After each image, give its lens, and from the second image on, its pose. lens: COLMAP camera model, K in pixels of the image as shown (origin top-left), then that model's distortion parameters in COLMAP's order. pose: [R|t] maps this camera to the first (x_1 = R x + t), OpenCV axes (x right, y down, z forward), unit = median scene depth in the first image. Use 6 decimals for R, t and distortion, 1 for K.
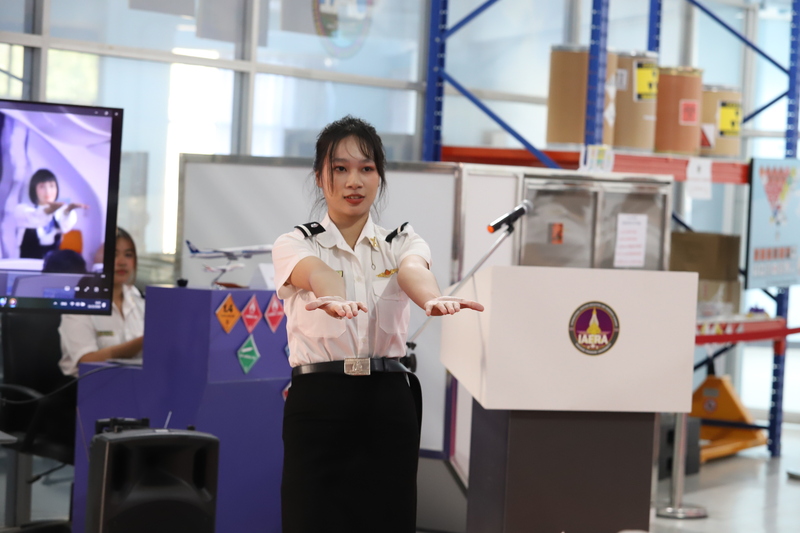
lens RADIAL K [[2313.1, 0, 400.0], [0, 2313.1, 266.5], [0, 0, 1]] dist [0.000944, -0.303471]
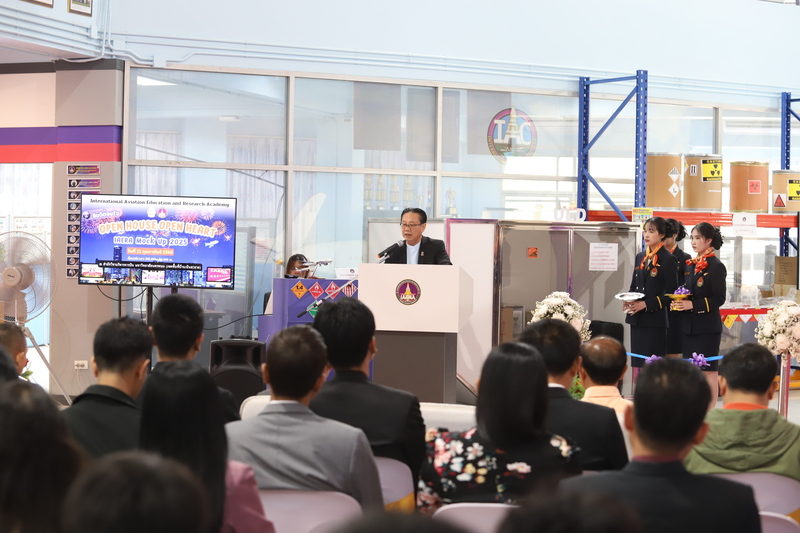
lens RADIAL K [[1643.6, 0, 400.0], [0, 1643.6, 266.5], [0, 0, 1]] dist [-0.310188, -0.120137]
pose [[0.861361, -0.020659, -0.507573, 0.617381], [0.004774, 0.999458, -0.032577, 0.038295], [0.507971, 0.025638, 0.860993, -0.221209]]
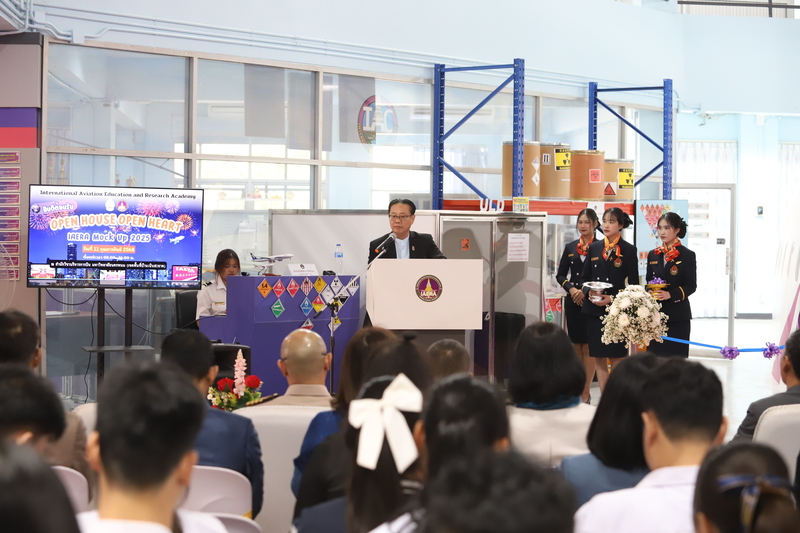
lens RADIAL K [[1643.6, 0, 400.0], [0, 1643.6, 266.5], [0, 0, 1]] dist [-0.310188, -0.120137]
pose [[0.986553, -0.033042, -0.160067, 0.211680], [0.030793, 0.999389, -0.016510, 0.022379], [0.160515, 0.011359, 0.986968, -0.306305]]
